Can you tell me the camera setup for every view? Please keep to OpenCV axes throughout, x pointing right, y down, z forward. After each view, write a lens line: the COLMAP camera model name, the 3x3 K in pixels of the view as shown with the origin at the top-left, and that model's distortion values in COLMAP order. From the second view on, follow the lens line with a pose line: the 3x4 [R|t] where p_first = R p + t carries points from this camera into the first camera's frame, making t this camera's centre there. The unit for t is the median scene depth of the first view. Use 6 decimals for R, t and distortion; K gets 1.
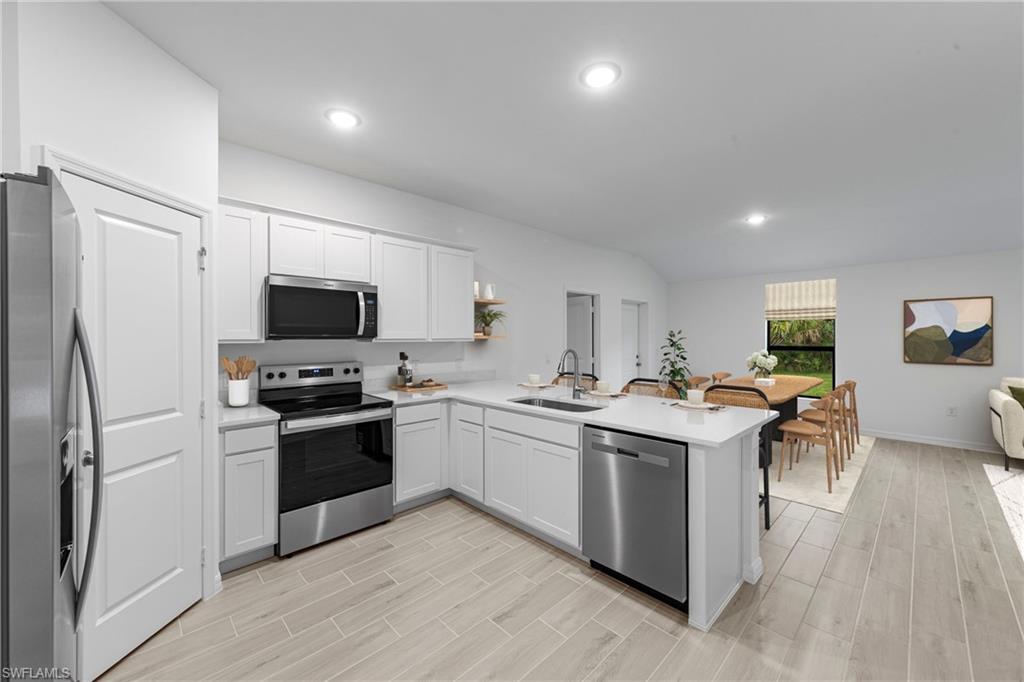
lens RADIAL K [[388.4, 0, 512.0], [0, 388.4, 341.0], [0, 0, 1]] dist [-0.000094, -0.000036]
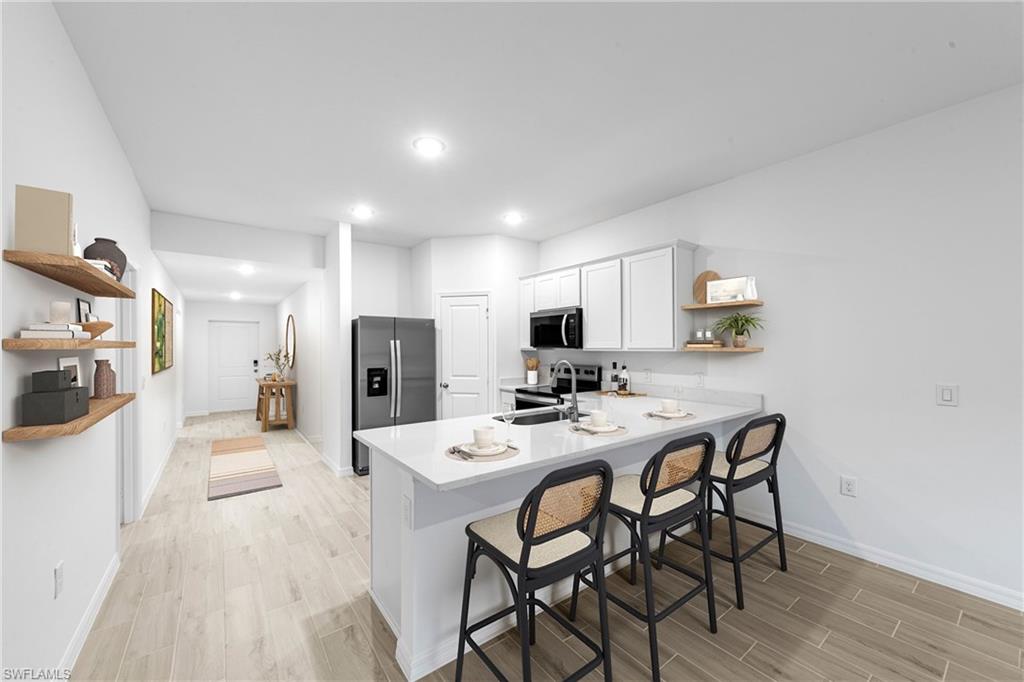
lens RADIAL K [[399.8, 0, 524.0], [0, 399.8, 345.2], [0, 0, 1]] dist [-0.000216, 0.000006]
pose [[-0.106261, 0.002132, -0.994336, 1.202649], [-0.004245, 0.999988, 0.002597, -0.021736], [0.994329, 0.004497, -0.106250, 1.144111]]
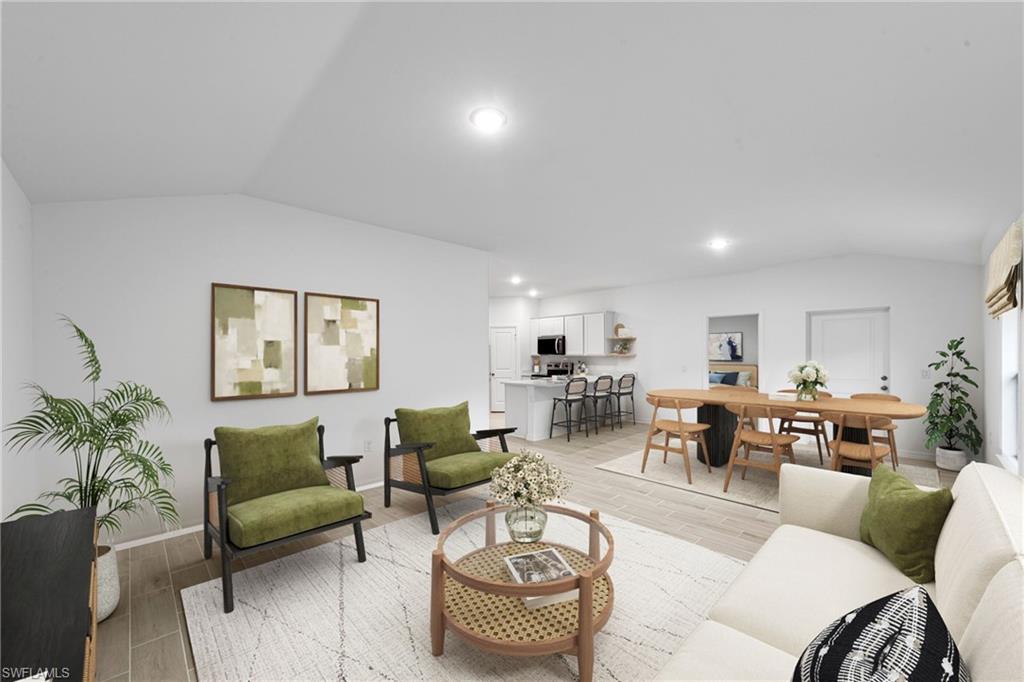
lens RADIAL K [[388.4, 0, 512.0], [0, 388.4, 341.0], [0, 0, 1]] dist [-0.000094, -0.000036]
pose [[-0.002751, -0.018793, -0.999820, 2.936033], [-0.008375, 0.999789, -0.018770, -0.056976], [0.999961, 0.008322, -0.002908, 0.756055]]
